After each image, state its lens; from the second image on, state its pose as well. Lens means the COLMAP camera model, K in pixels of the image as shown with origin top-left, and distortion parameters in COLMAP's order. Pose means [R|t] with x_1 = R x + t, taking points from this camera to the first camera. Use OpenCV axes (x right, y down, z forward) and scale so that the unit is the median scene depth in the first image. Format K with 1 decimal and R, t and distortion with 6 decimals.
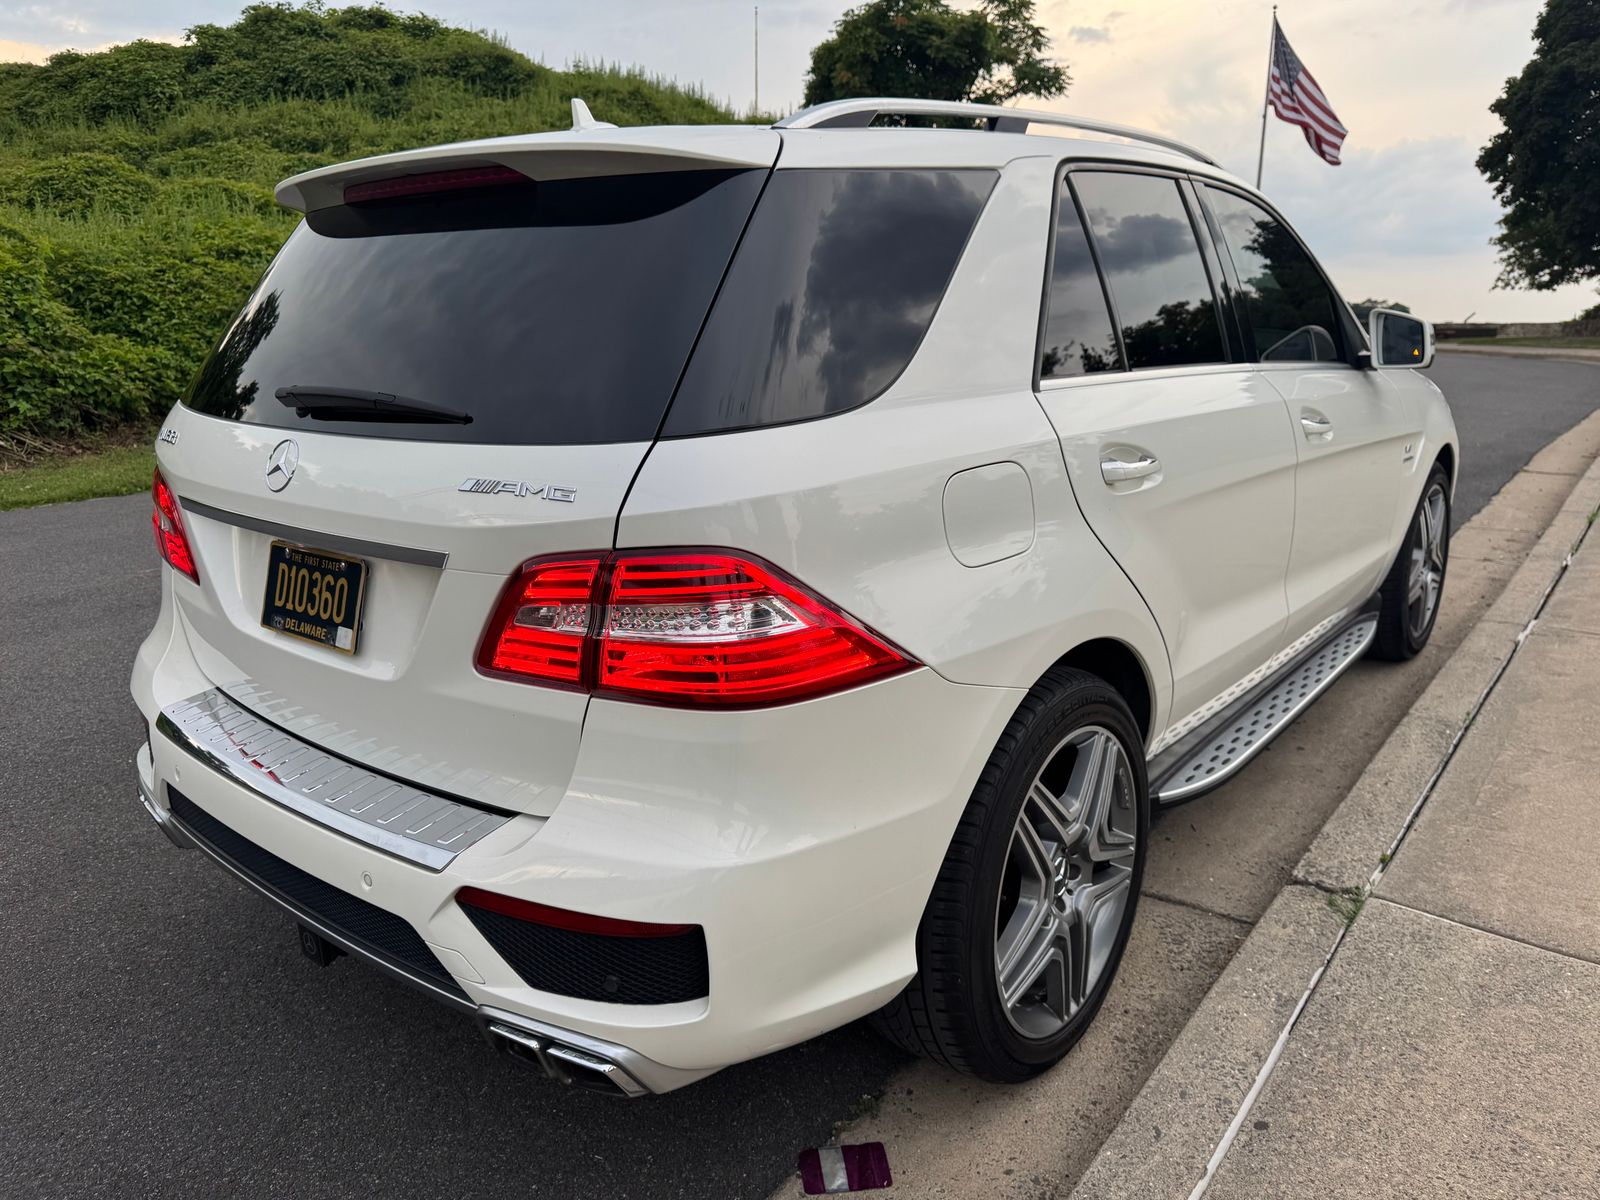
lens RADIAL K [[1137.9, 0, 795.9], [0, 1137.9, 595.4], [0, 0, 1]] dist [0.022563, -0.026821]
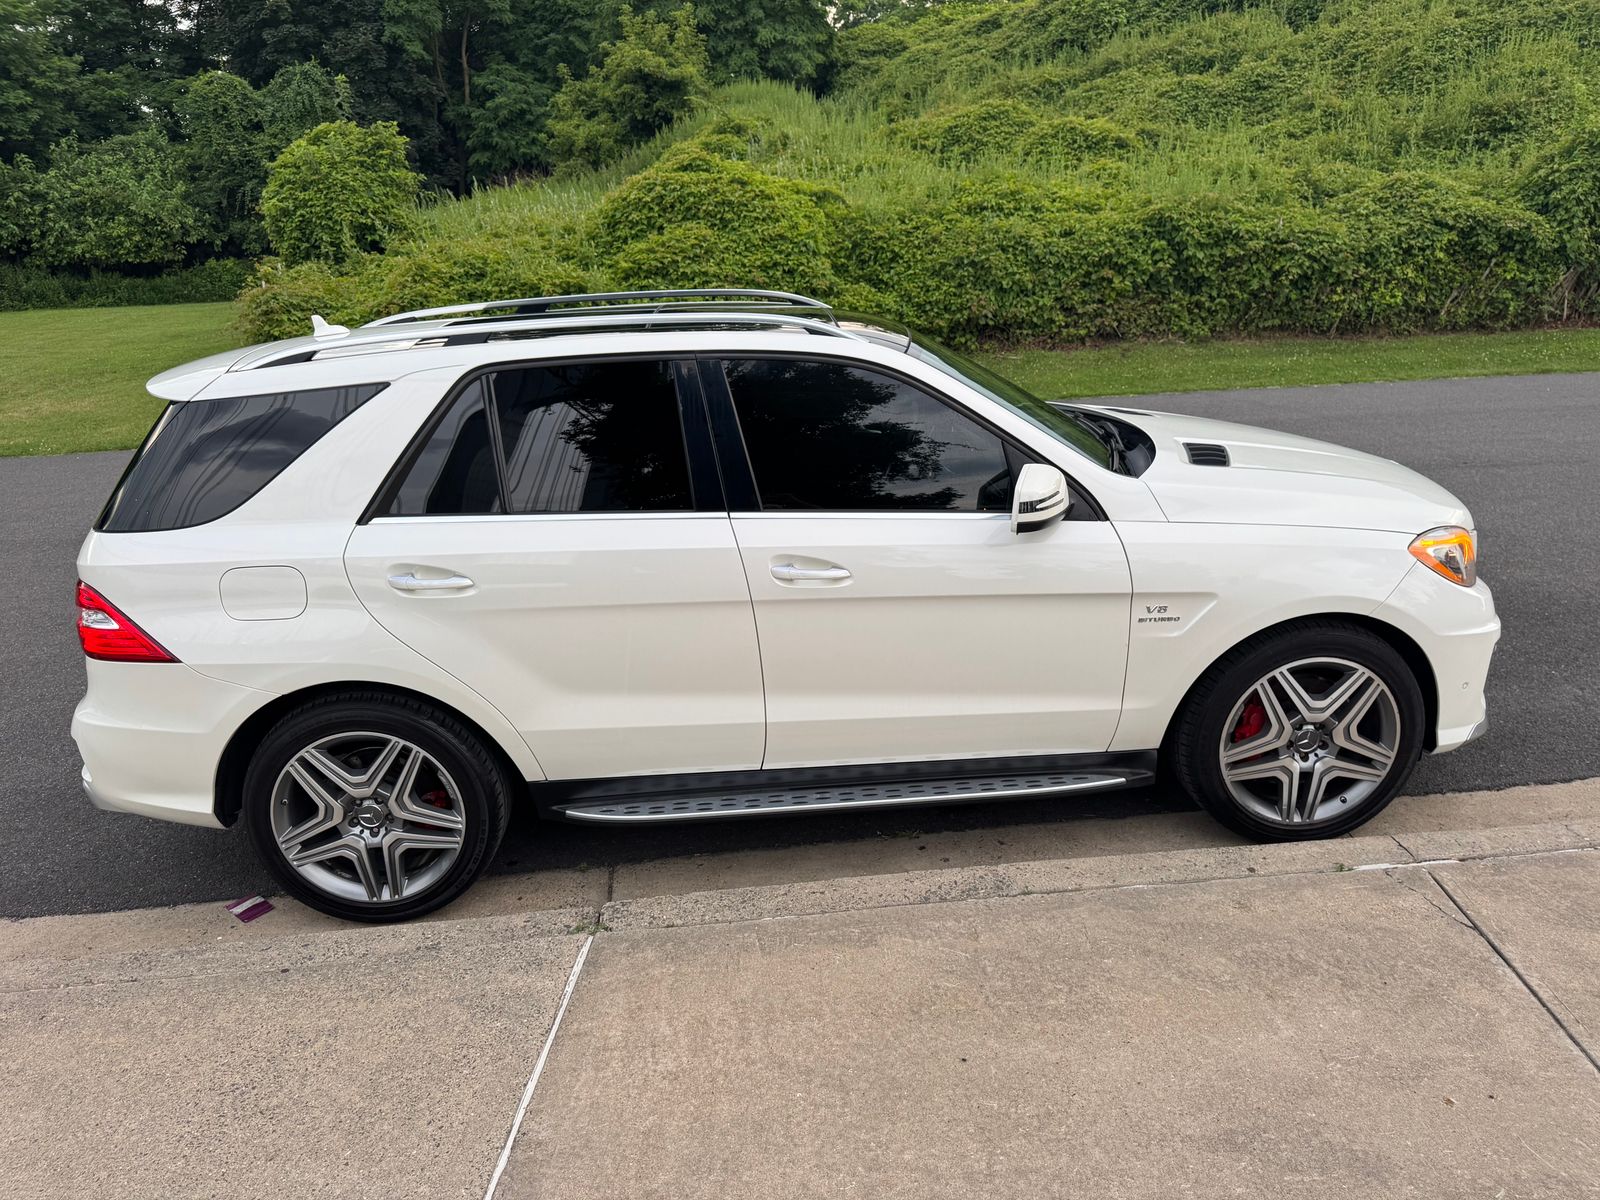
lens RADIAL K [[1137.9, 0, 807.0], [0, 1137.9, 605.7], [0, 0, 1]] dist [0.022563, -0.026821]
pose [[0.681217, 0.232321, -0.694241, 1.029376], [-0.159615, 0.972630, 0.168860, -0.252847], [0.714470, -0.004219, 0.699654, 0.178630]]
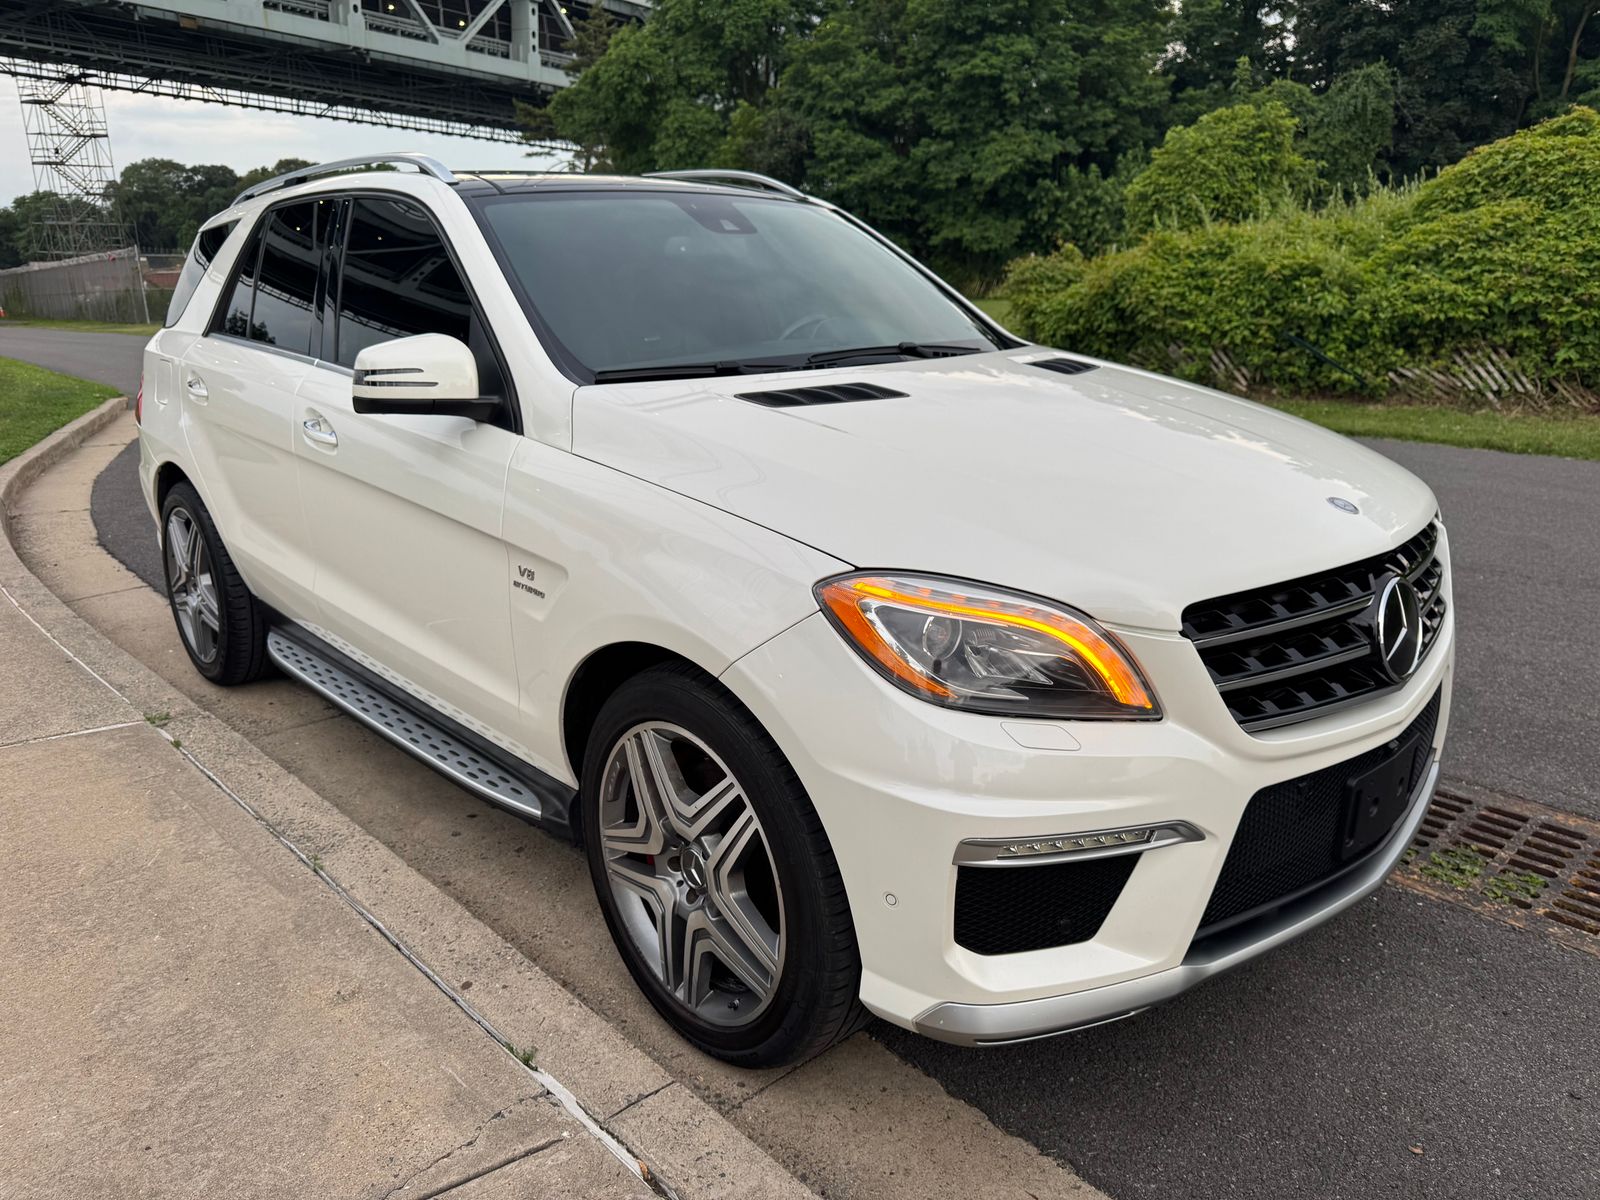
lens RADIAL K [[1137.9, 0, 798.7], [0, 1137.9, 607.2], [0, 0, 1]] dist [0.022563, -0.026821]
pose [[-0.132737, 0.309914, -0.941453, 1.167223], [-0.242827, 0.910743, 0.334041, -0.373294], [0.960945, 0.272950, -0.045634, 1.247058]]
